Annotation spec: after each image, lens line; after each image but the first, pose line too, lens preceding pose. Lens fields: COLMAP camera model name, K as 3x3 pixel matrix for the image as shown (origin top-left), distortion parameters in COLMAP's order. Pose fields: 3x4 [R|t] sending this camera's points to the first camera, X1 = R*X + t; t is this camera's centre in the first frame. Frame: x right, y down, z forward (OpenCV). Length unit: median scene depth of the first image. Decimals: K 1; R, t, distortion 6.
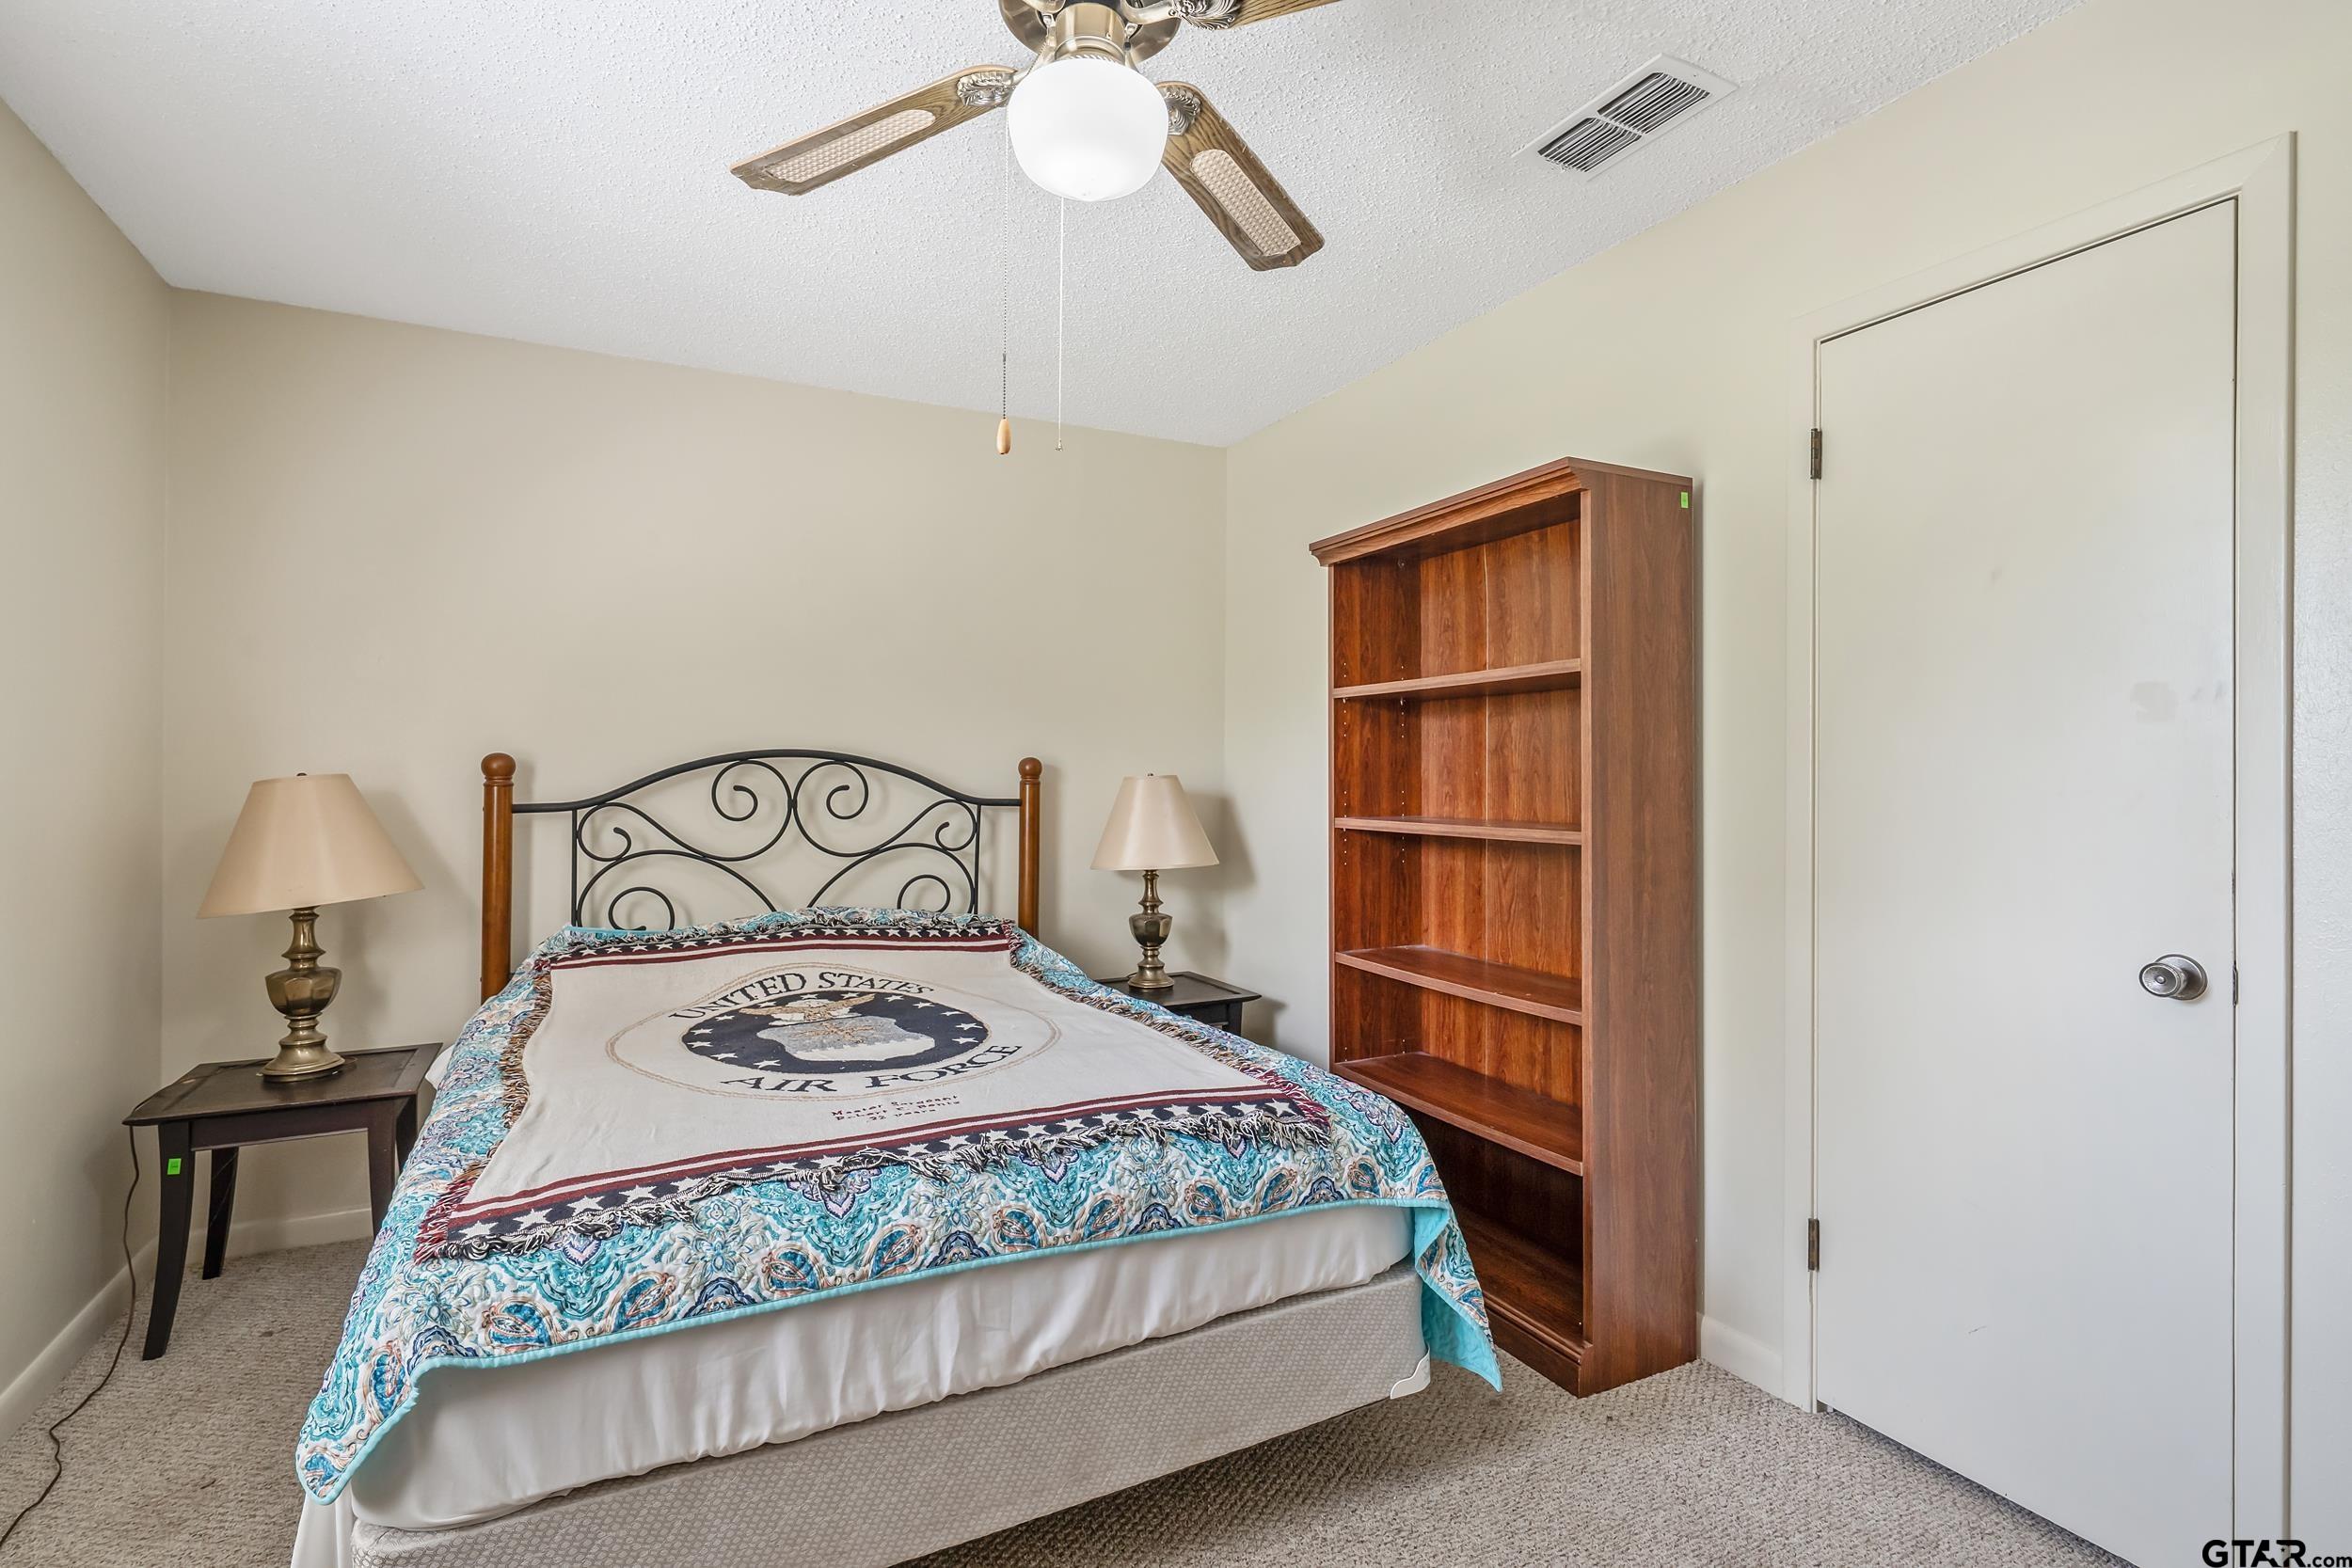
lens RADIAL K [[1128.2, 0, 1167.7], [0, 1128.2, 770.5], [0, 0, 1]] dist [0.000730, -0.000188]
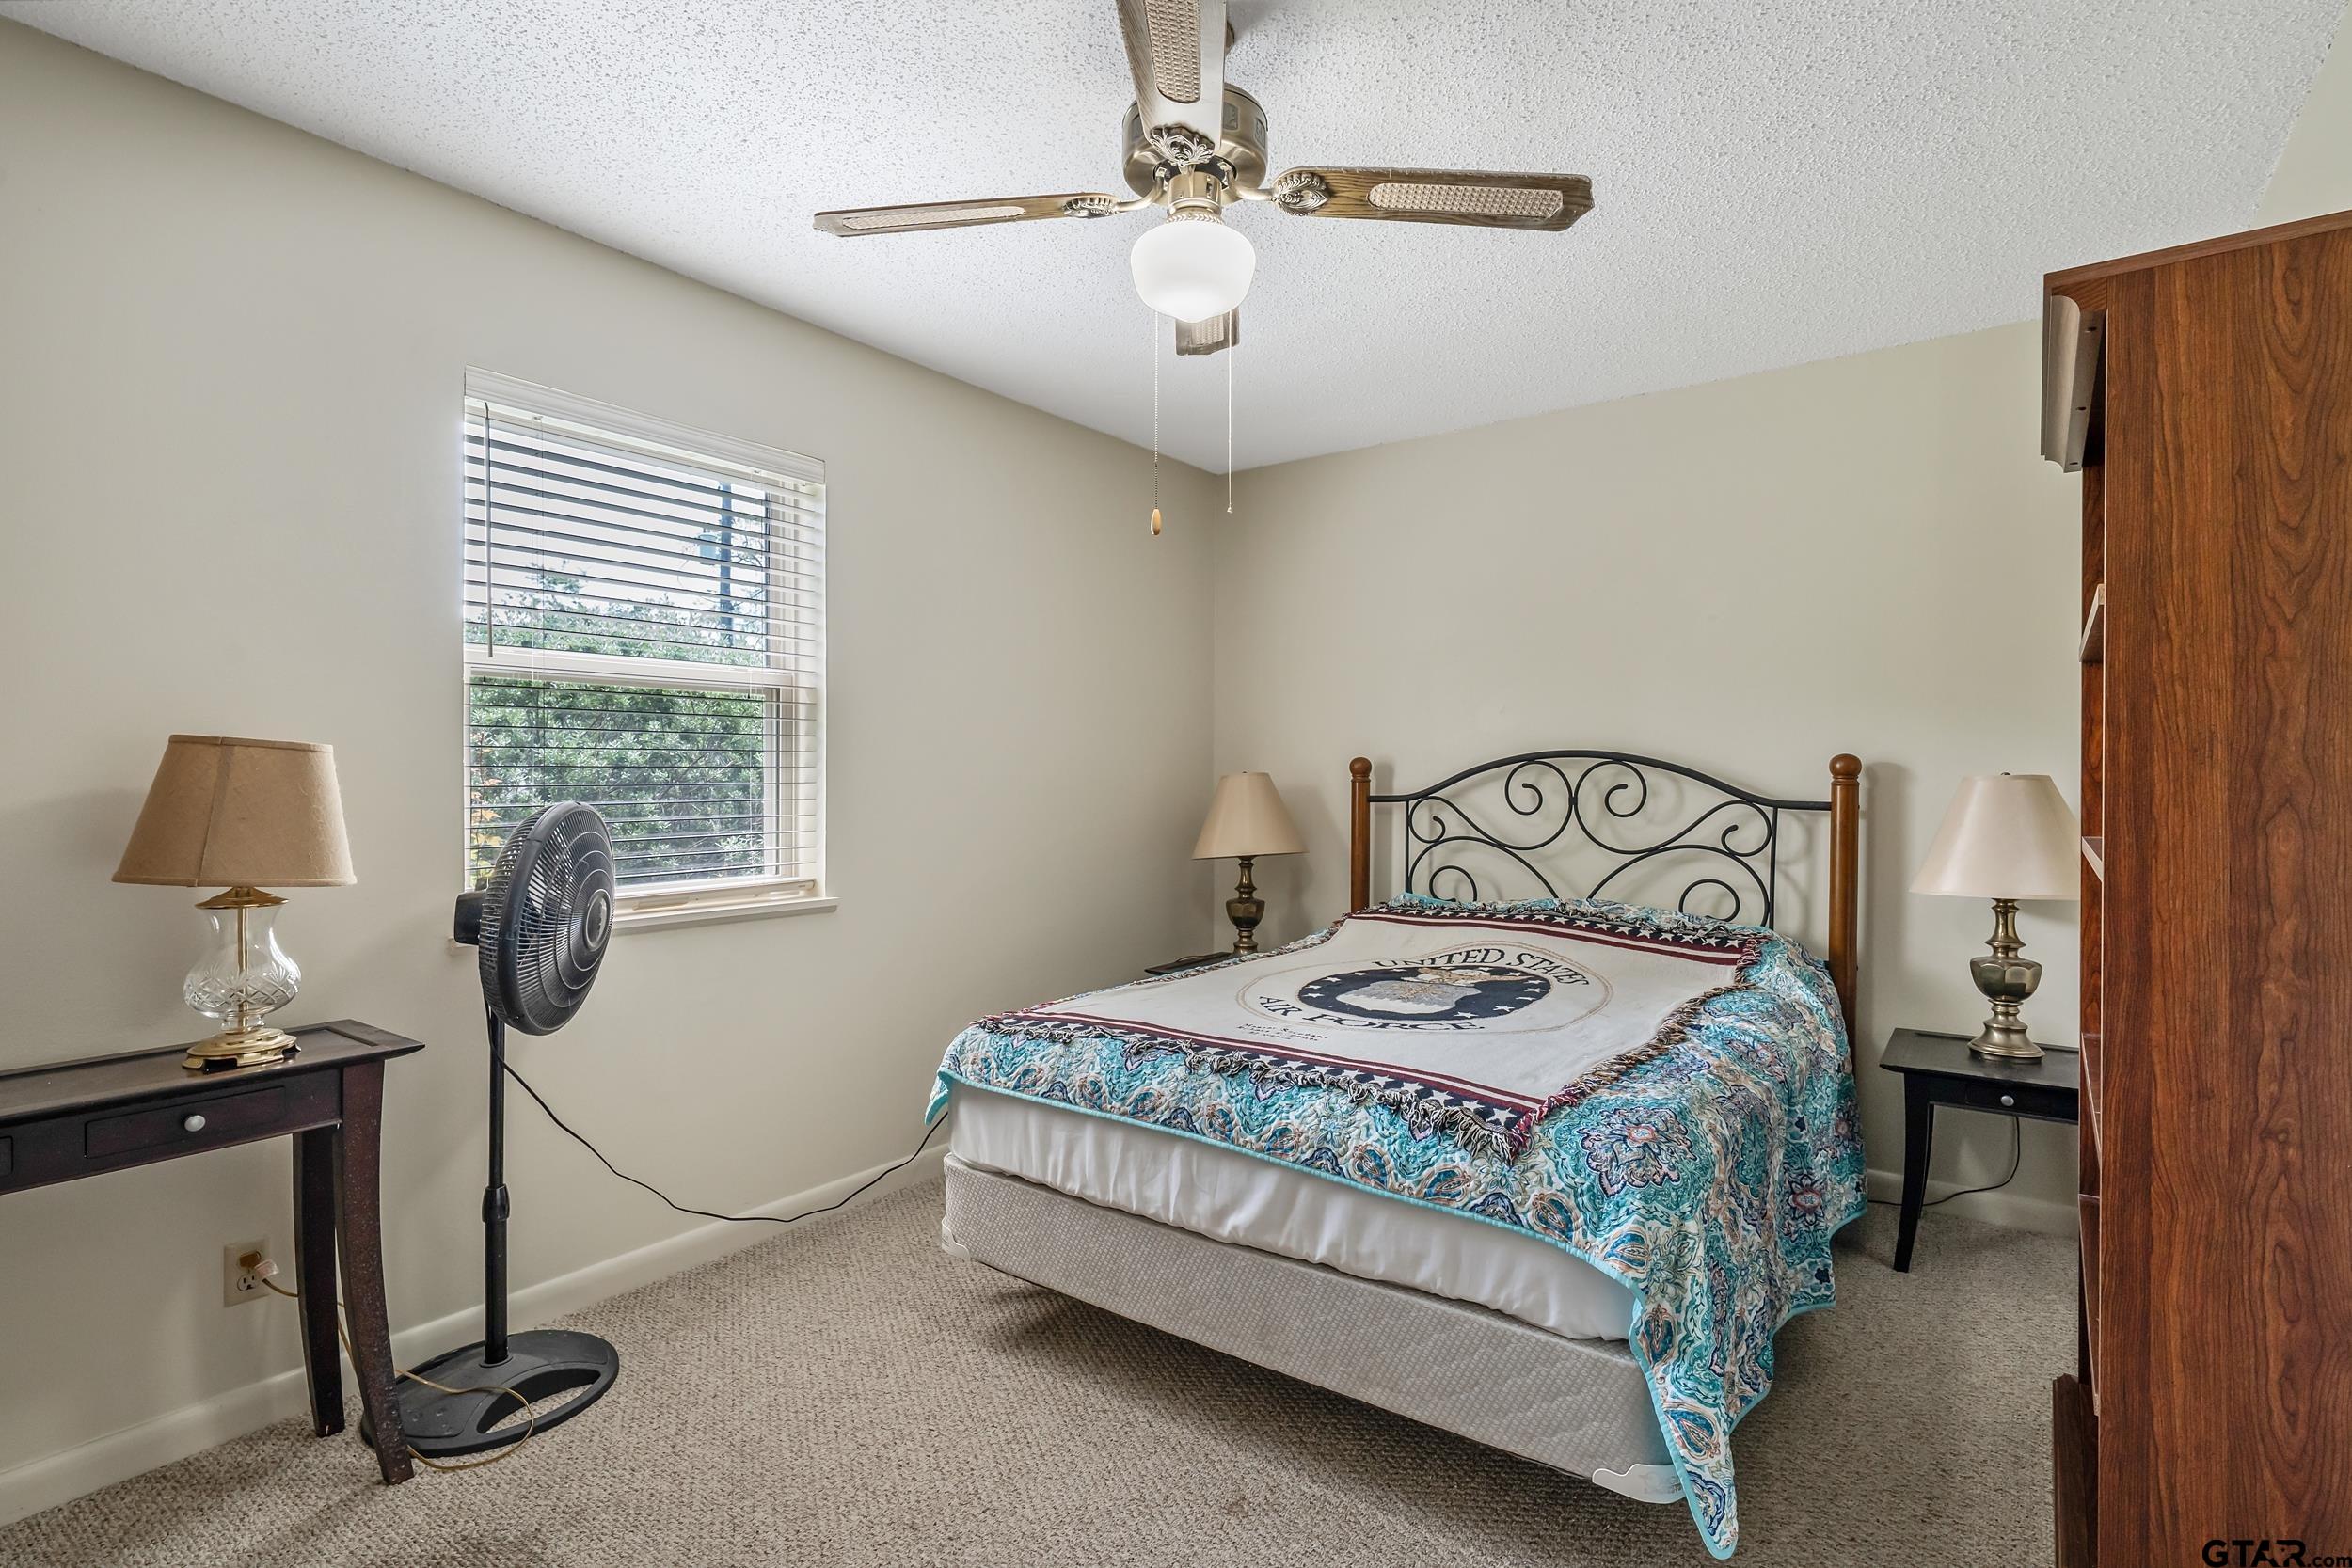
lens RADIAL K [[1128.2, 0, 1162.7], [0, 1128.2, 781.5], [0, 0, 1]] dist [0.000730, -0.000188]
pose [[0.439173, 0.006956, -0.898376, 0.845457], [-0.000252, 0.999971, 0.007619, 0.005331], [0.898403, -0.003120, 0.439162, 0.319104]]
